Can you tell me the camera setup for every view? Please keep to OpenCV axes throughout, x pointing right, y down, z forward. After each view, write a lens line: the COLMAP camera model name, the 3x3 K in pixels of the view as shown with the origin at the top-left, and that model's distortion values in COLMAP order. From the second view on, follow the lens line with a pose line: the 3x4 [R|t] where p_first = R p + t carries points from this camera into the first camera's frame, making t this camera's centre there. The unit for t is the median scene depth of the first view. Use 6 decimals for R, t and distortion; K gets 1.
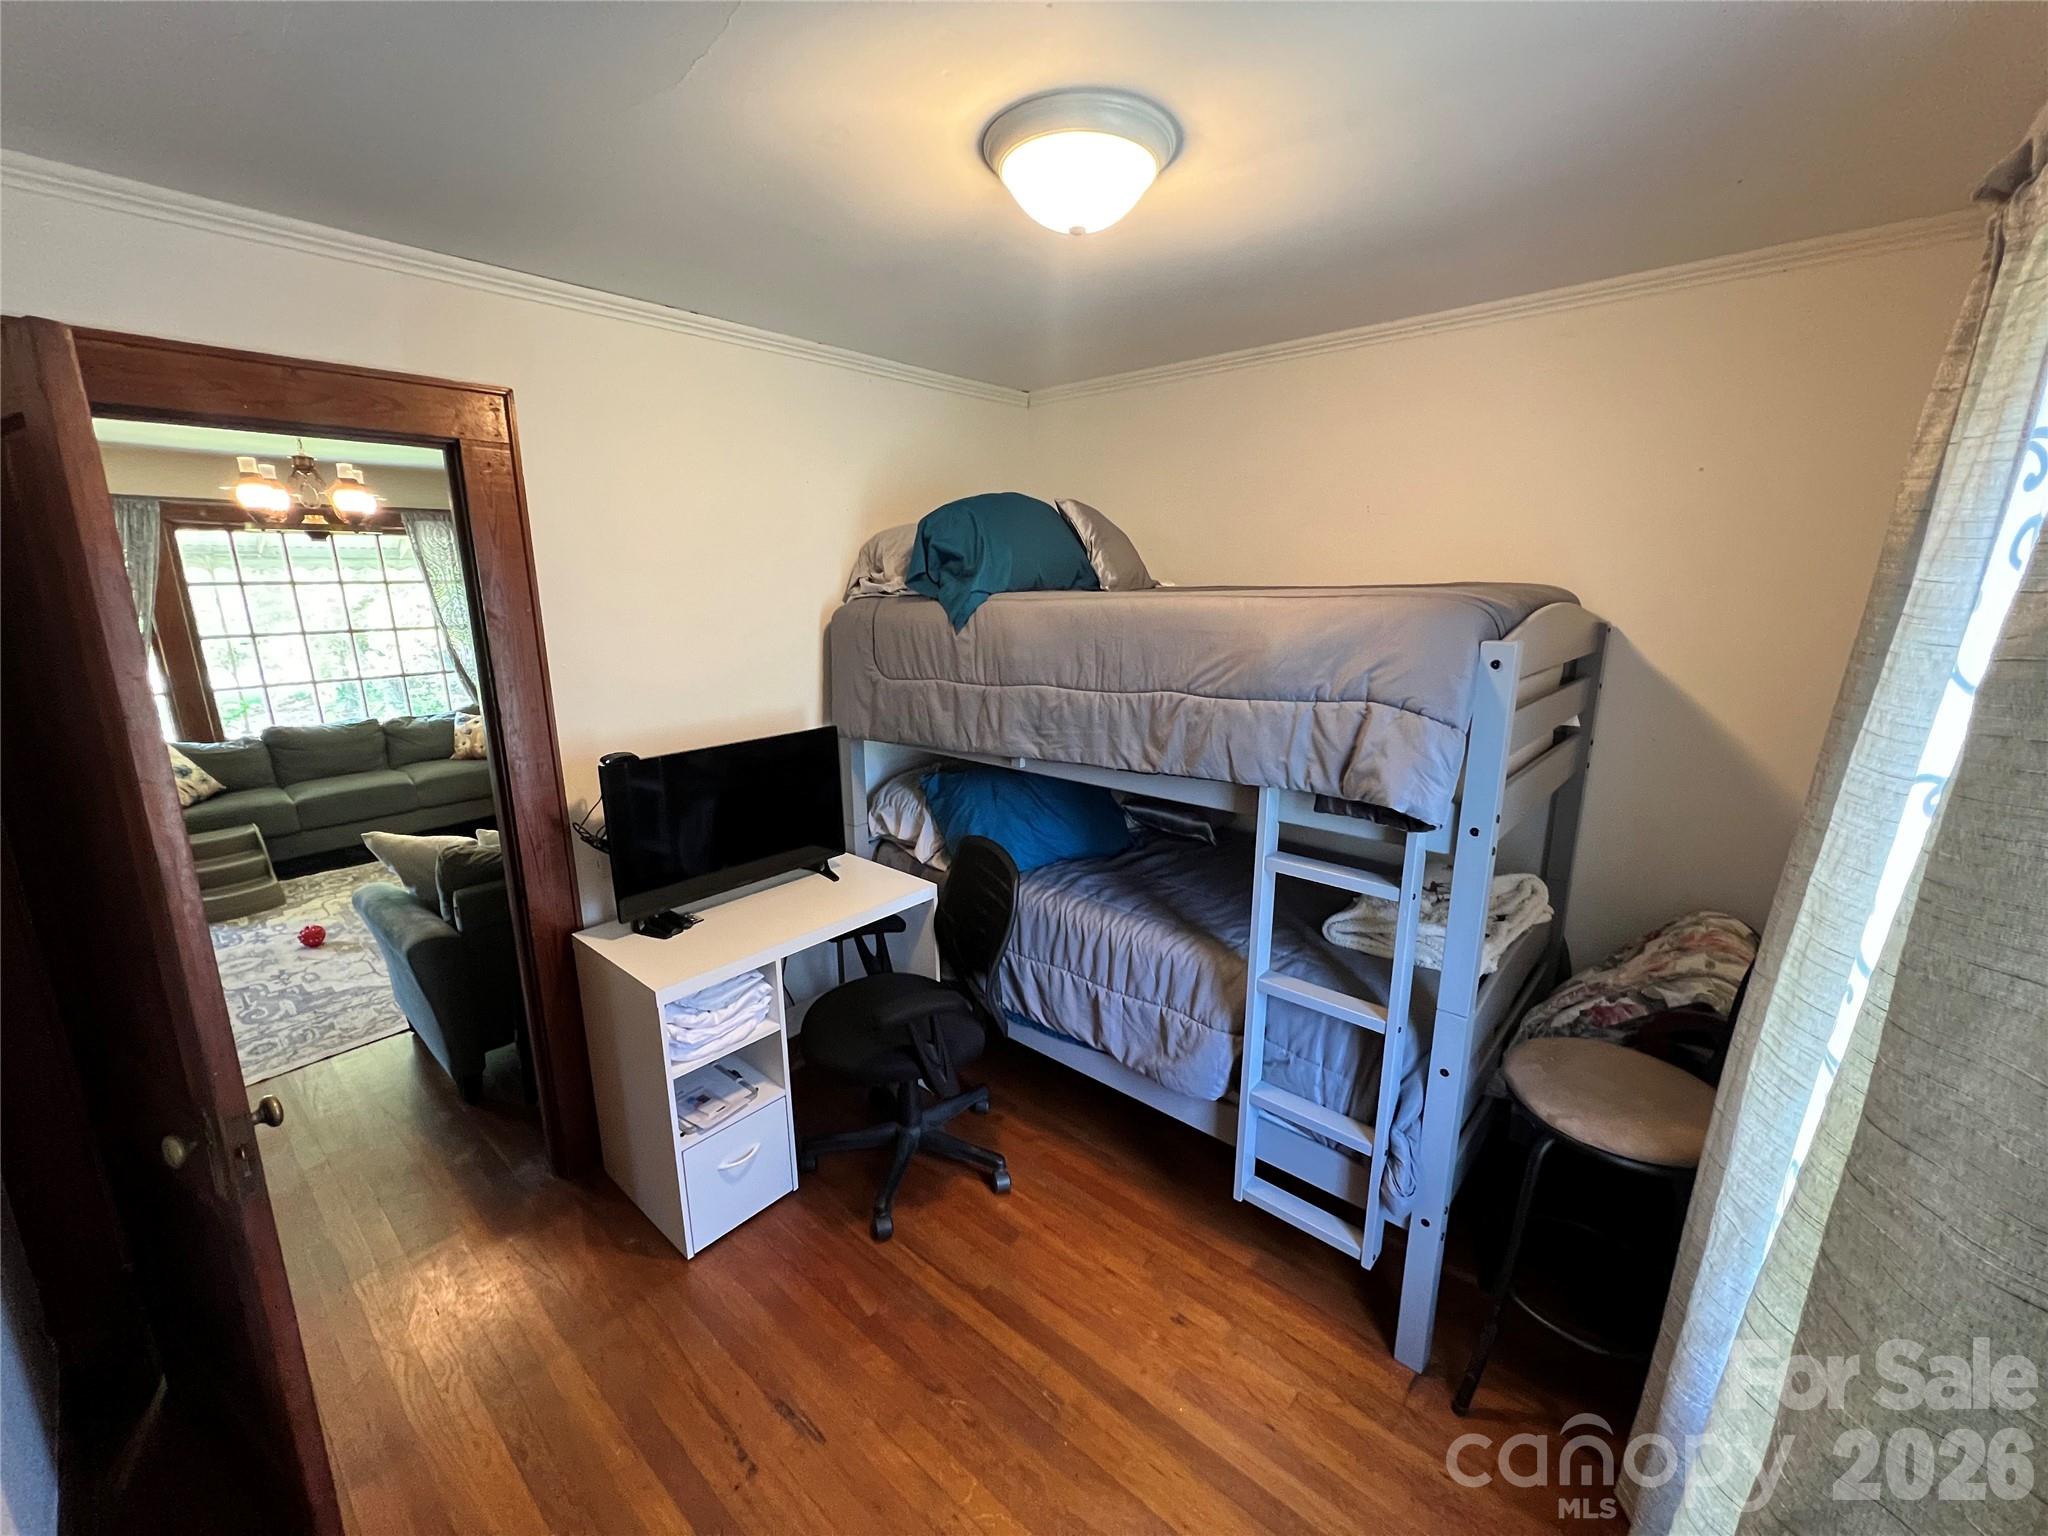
lens RADIAL K [[820.1, 0, 1021.2], [0, 820.1, 765.4], [0, 0, 1]] dist [-0.001340, 0.000877]
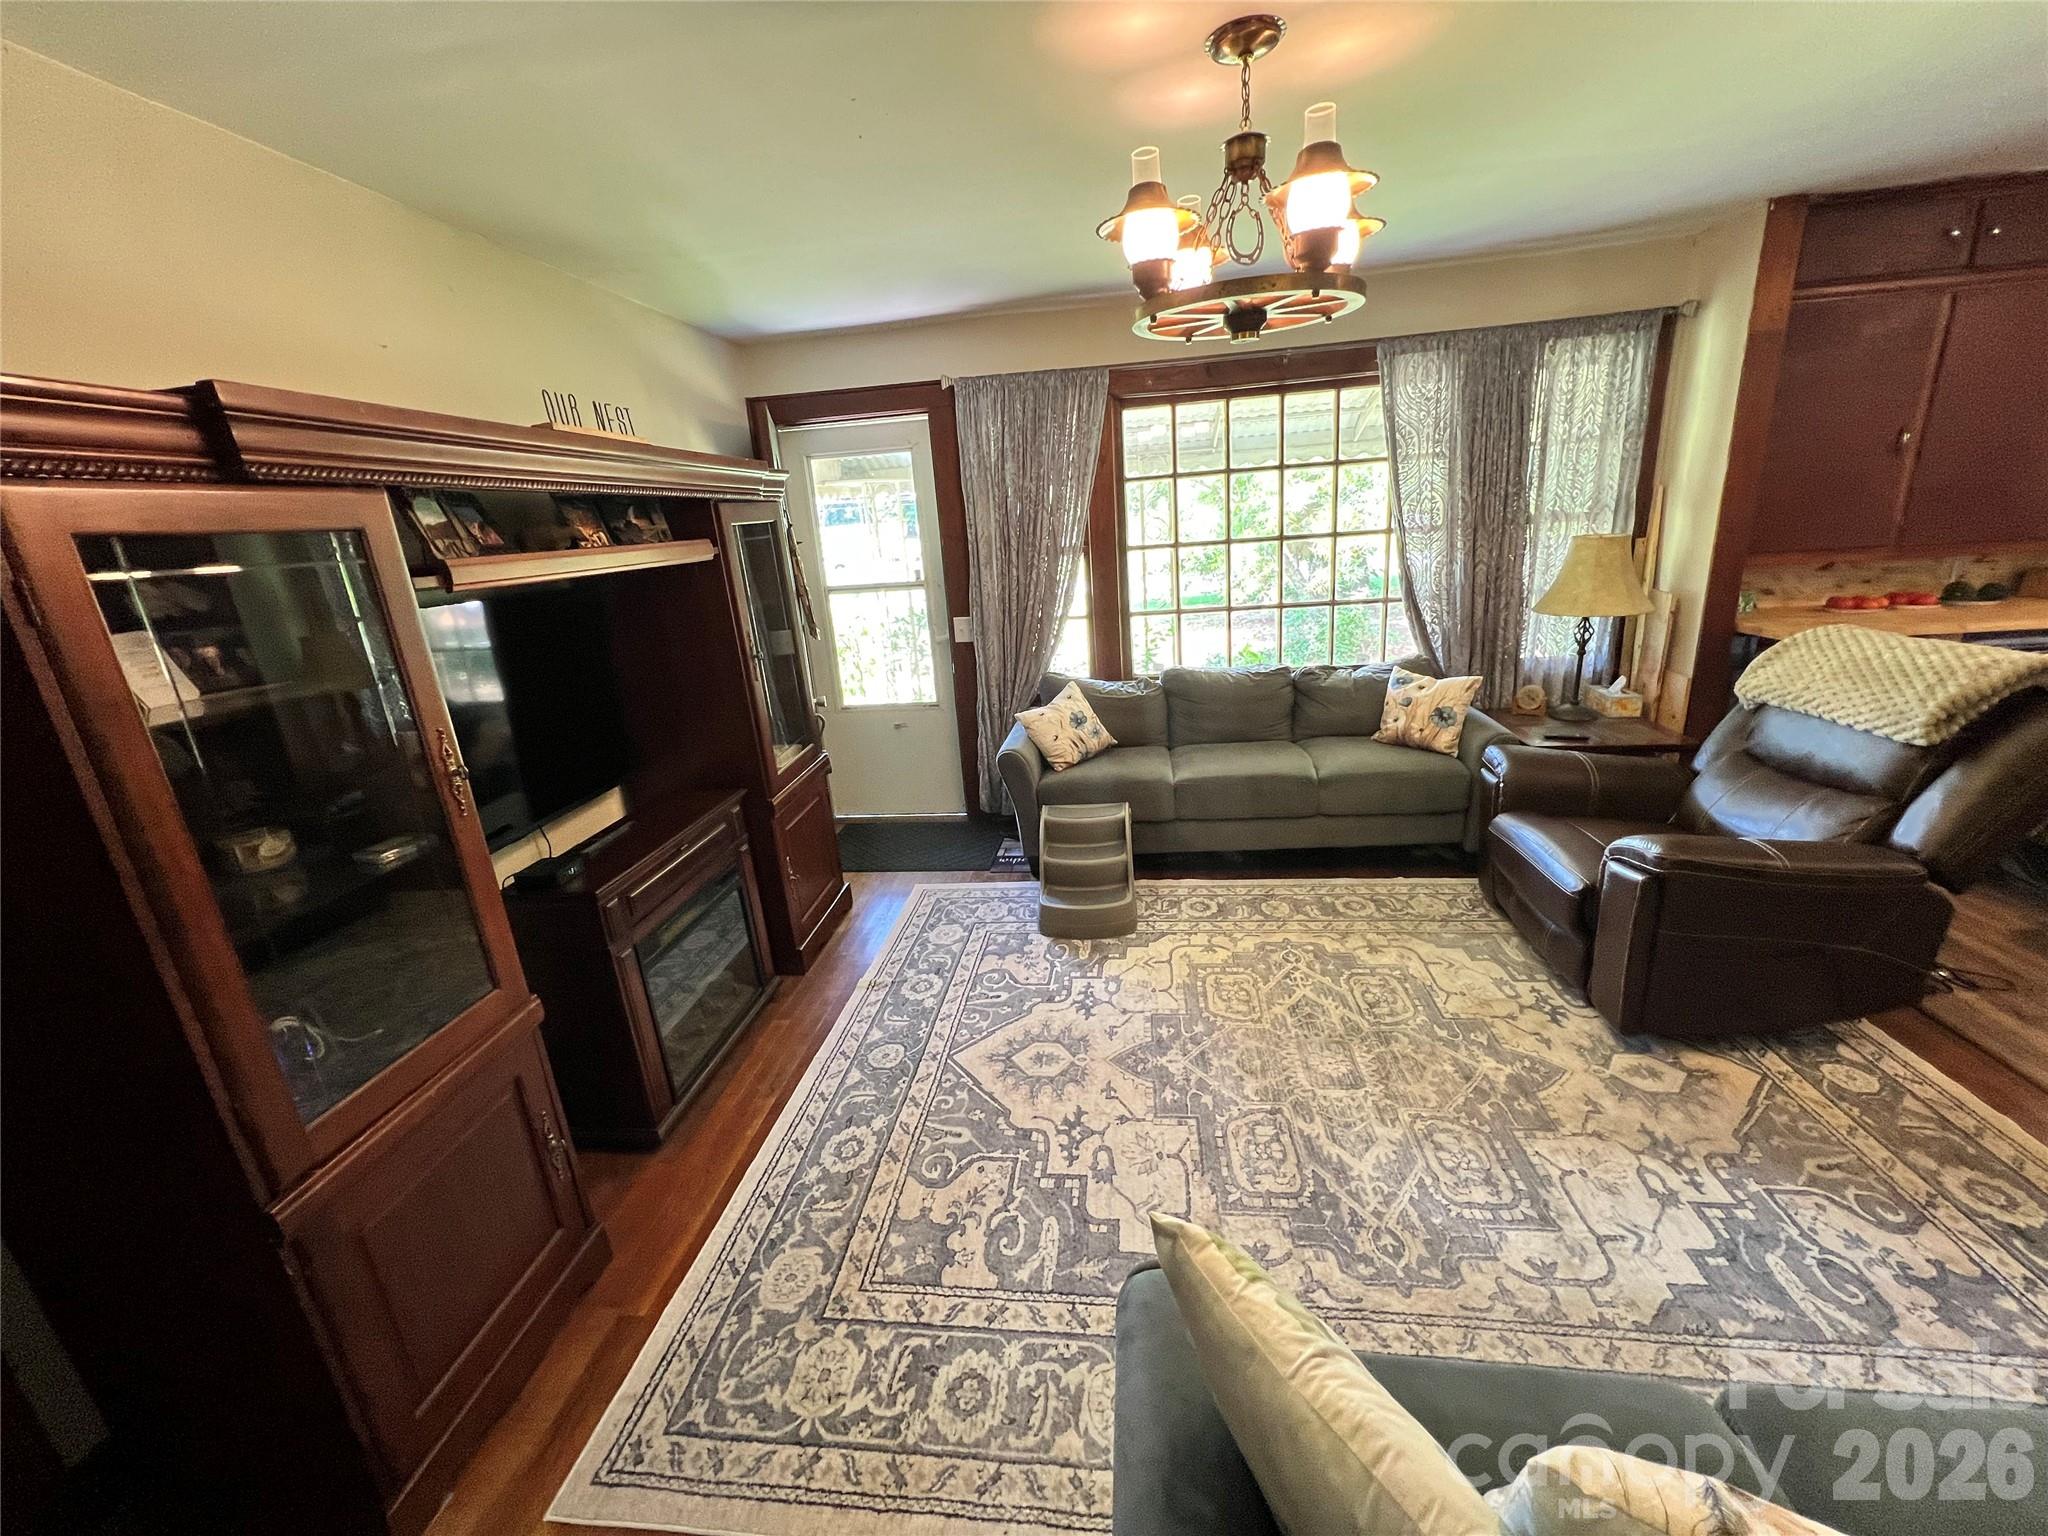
lens RADIAL K [[823.9, 0, 1022.9], [0, 823.9, 765.3], [0, 0, 1]] dist [-0.002122, 0.000822]
pose [[0.552073, 0.210749, -0.806722, -0.373367], [-0.123089, 0.977528, 0.171135, -0.075614], [0.824661, 0.004819, 0.565607, 0.474558]]
